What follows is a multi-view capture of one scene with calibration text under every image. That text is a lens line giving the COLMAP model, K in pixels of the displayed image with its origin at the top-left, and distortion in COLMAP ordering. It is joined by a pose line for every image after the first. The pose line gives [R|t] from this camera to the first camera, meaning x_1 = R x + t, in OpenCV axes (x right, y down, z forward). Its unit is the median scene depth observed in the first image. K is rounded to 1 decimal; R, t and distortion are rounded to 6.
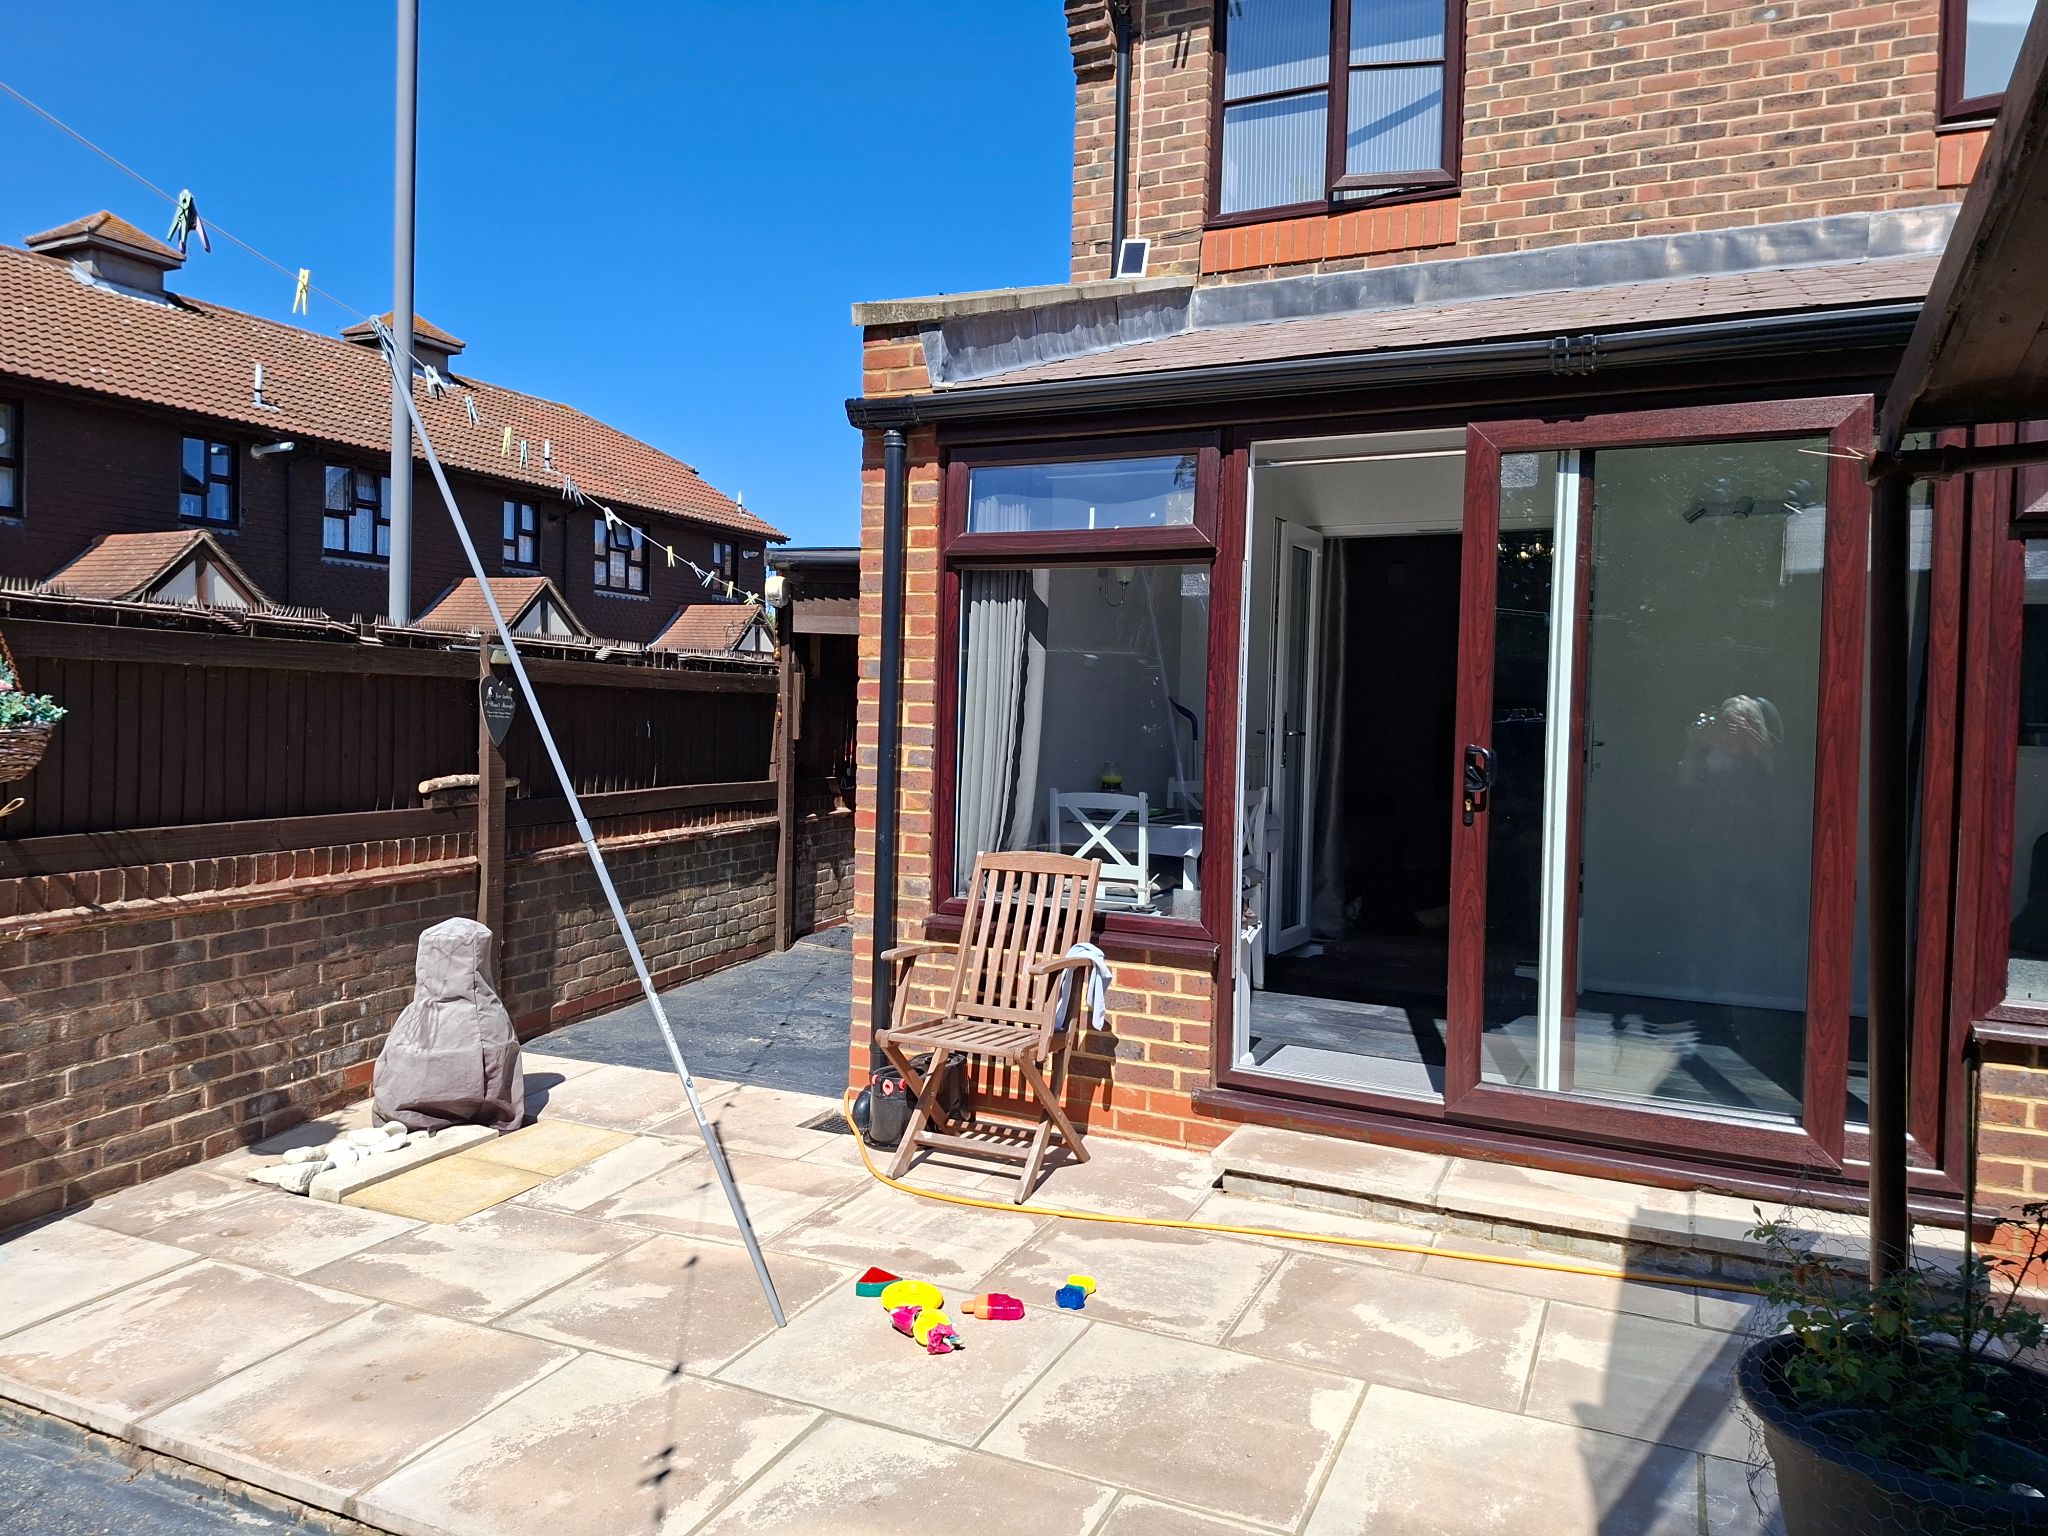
lens RADIAL K [[1363.5, 0, 982.4], [0, 1363.5, 765.2], [0, 0, 1]] dist [0.108137, -0.104307]
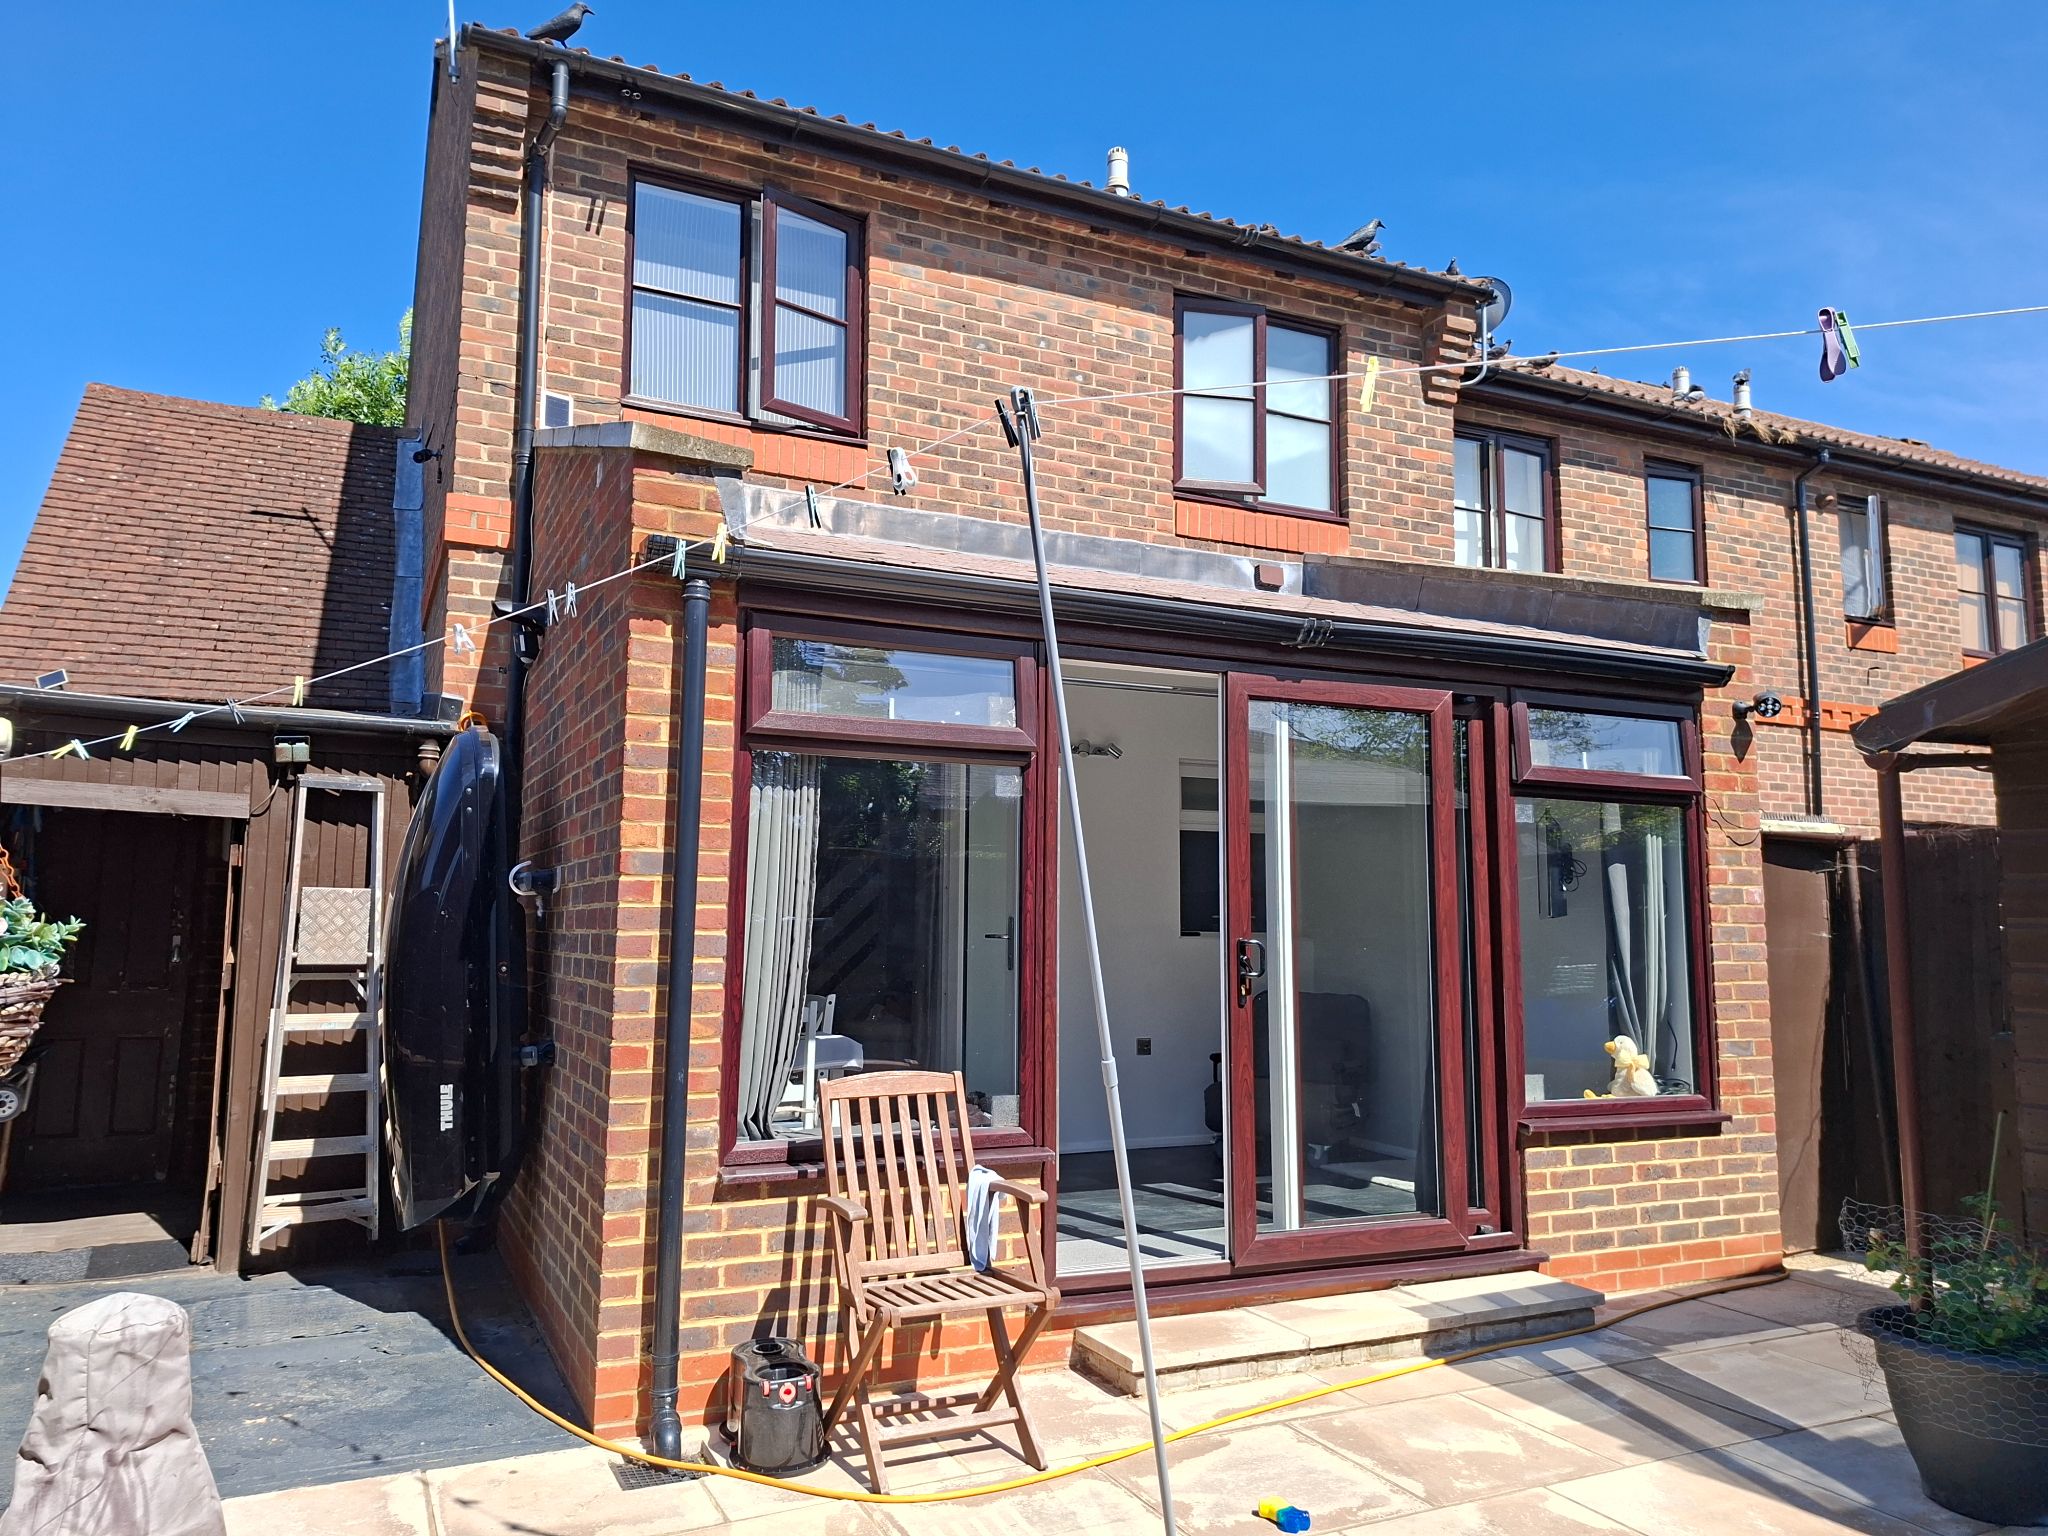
lens RADIAL K [[1381.9, 0, 1025.9], [0, 1381.9, 802.8], [0, 0, 1]] dist [0.095595, -0.105862]
pose [[0.647495, 0.051252, 0.760344, -0.590525], [0.040886, 0.993963, -0.101817, -0.015392], [-0.760972, 0.097014, 0.641490, 0.327123]]
